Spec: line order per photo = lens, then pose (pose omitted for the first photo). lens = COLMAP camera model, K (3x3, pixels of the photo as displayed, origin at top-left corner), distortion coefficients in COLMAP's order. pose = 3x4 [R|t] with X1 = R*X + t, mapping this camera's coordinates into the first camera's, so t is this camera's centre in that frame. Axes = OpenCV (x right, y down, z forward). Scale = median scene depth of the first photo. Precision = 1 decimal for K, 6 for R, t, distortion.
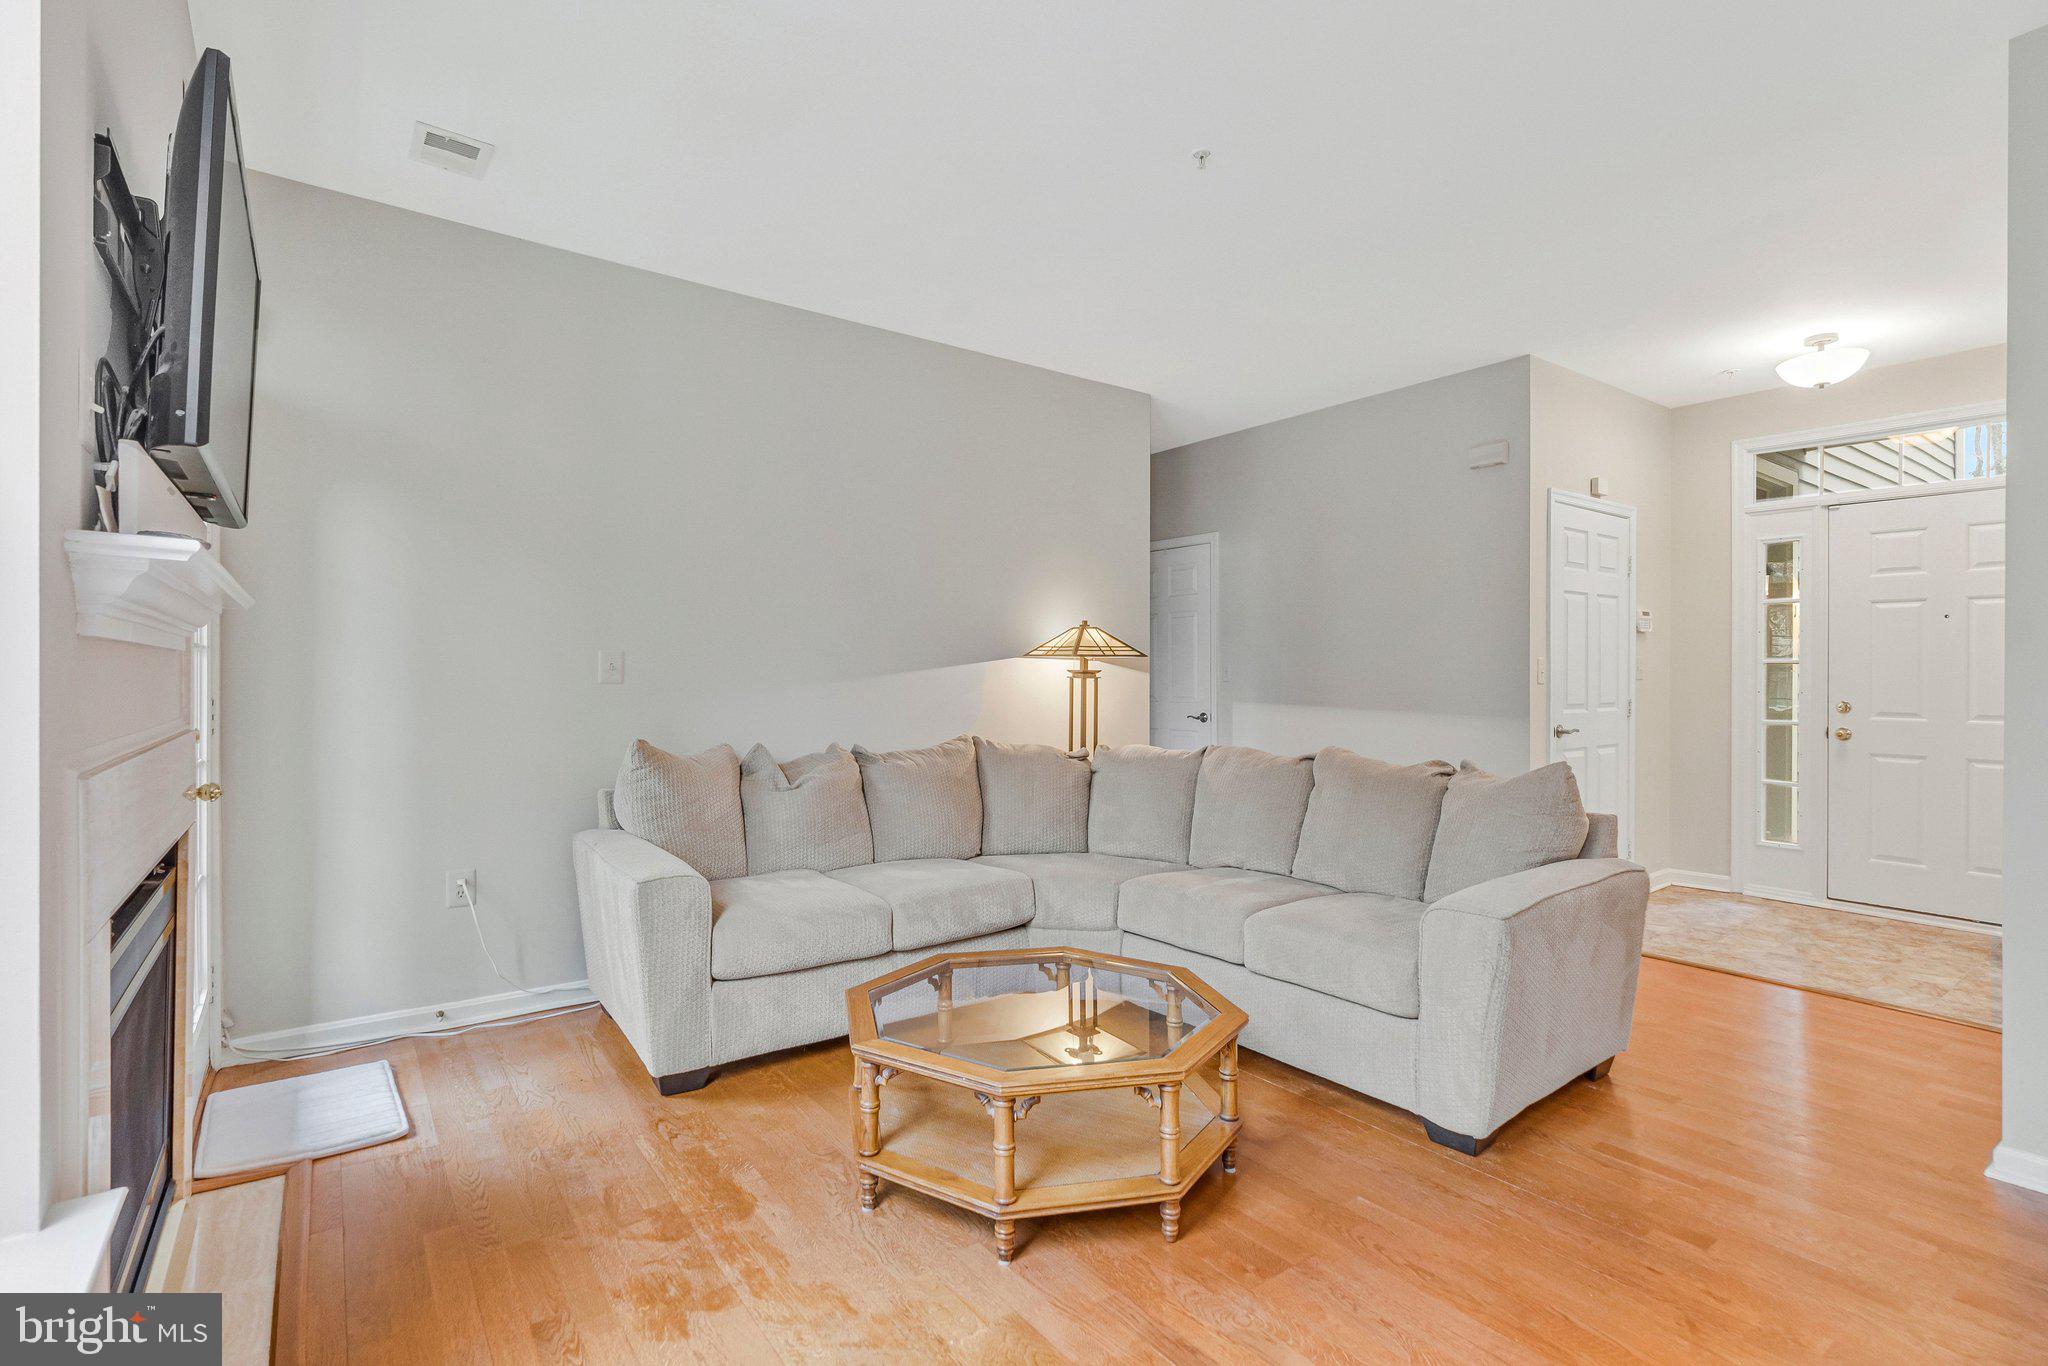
lens RADIAL K [[966.6, 0, 1064.9], [0, 966.6, 675.6], [0, 0, 1]] dist [0.006295, 0.001057]
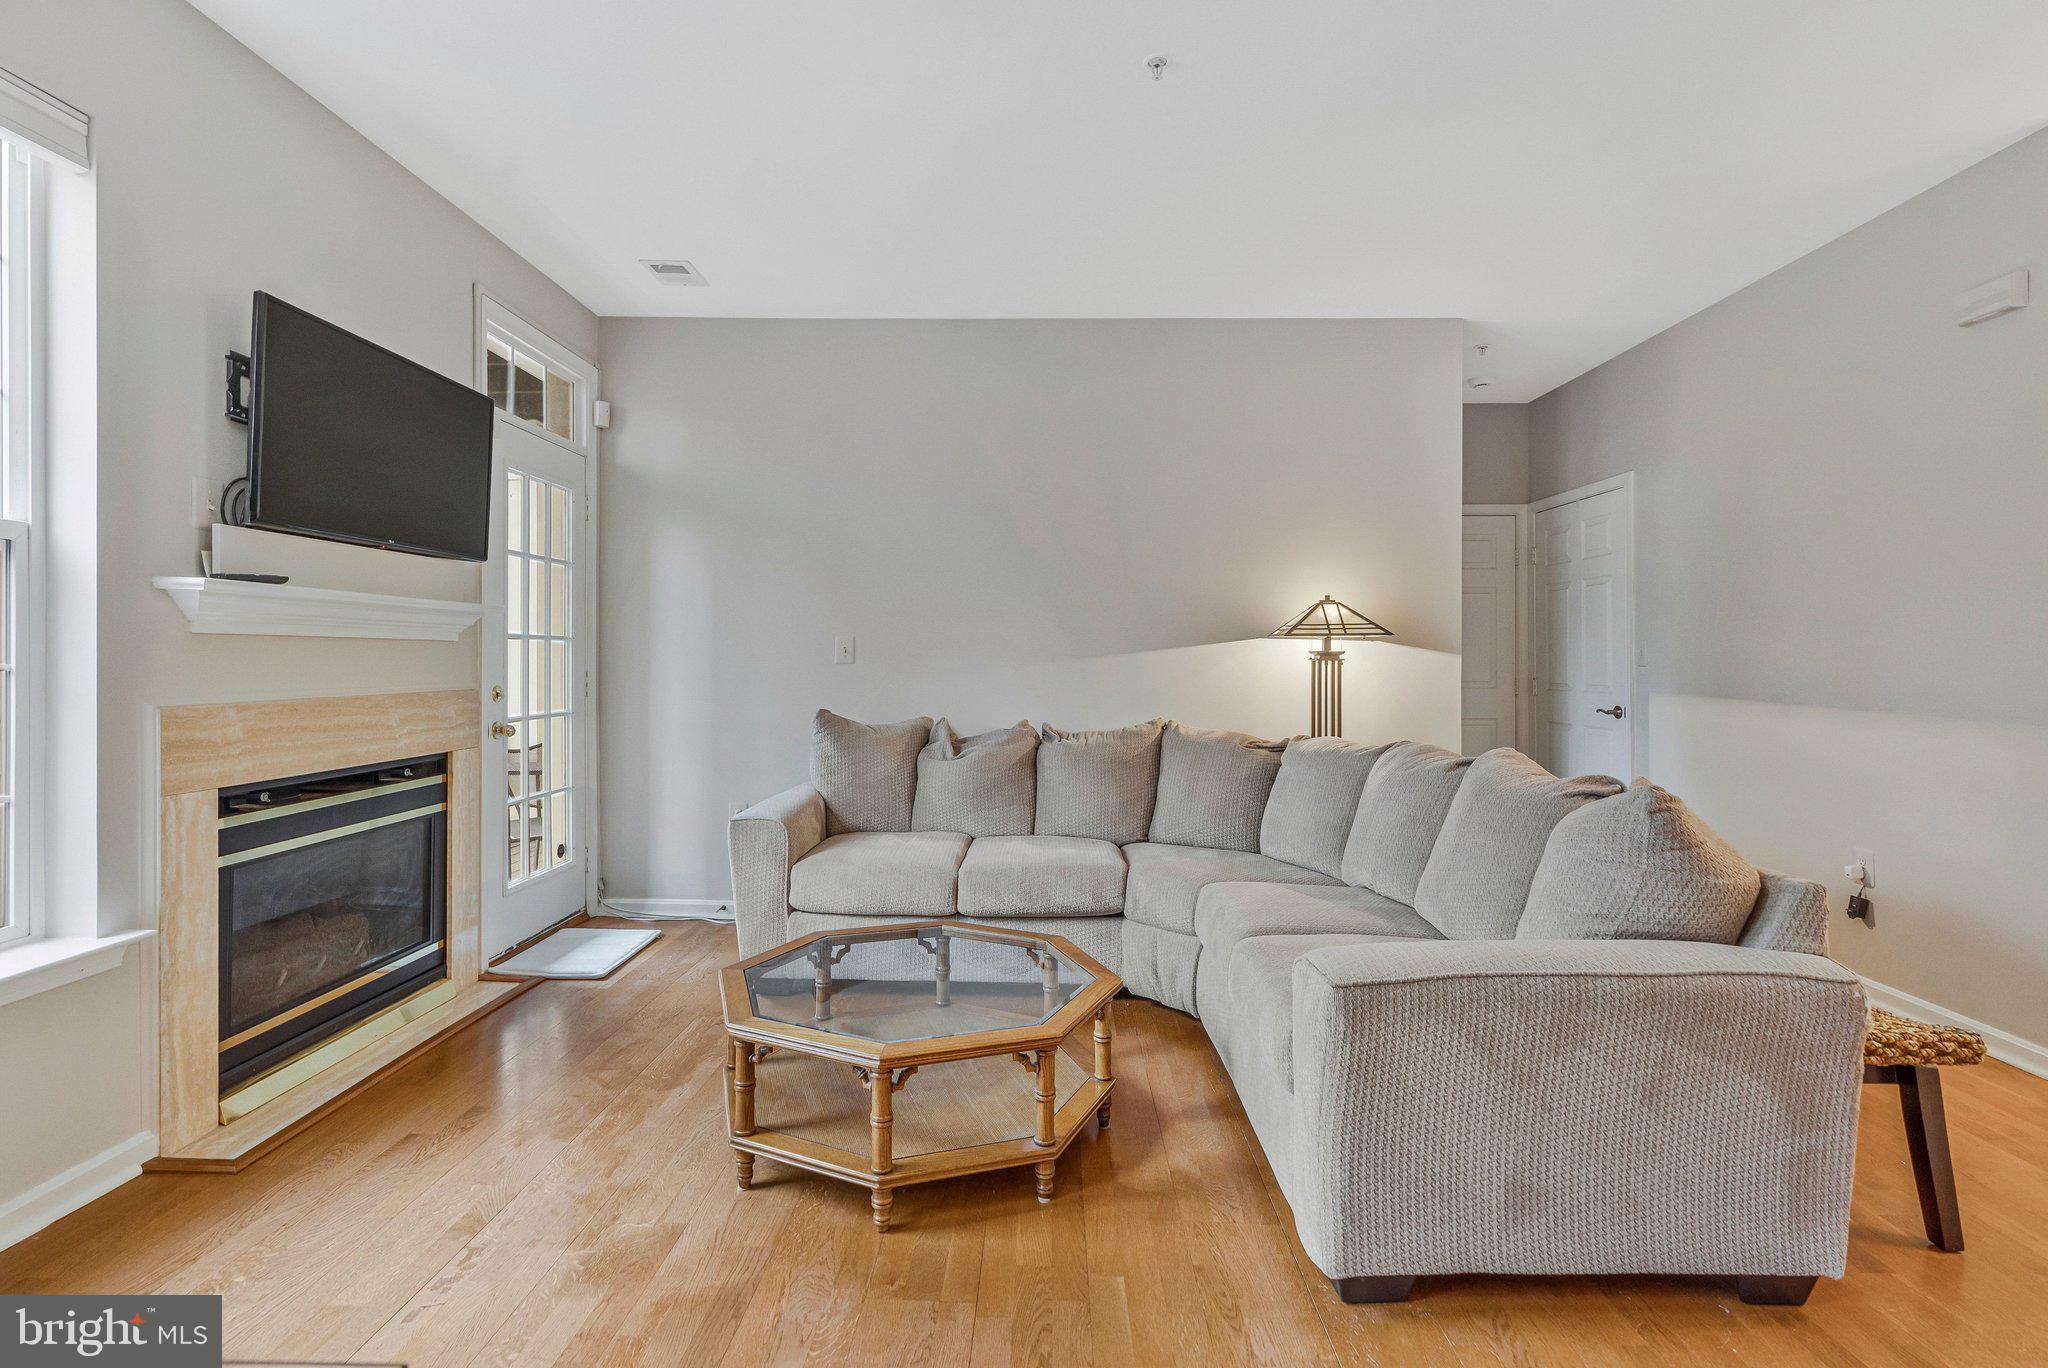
lens RADIAL K [[966.6, 0, 1033.4], [0, 966.6, 663.6], [0, 0, 1]] dist [0.006295, 0.001057]
pose [[0.787090, 0.002113, -0.616835, 0.418314], [-0.000415, 0.999996, 0.002897, 0.003973], [0.616839, -0.002024, 0.787087, 0.164662]]
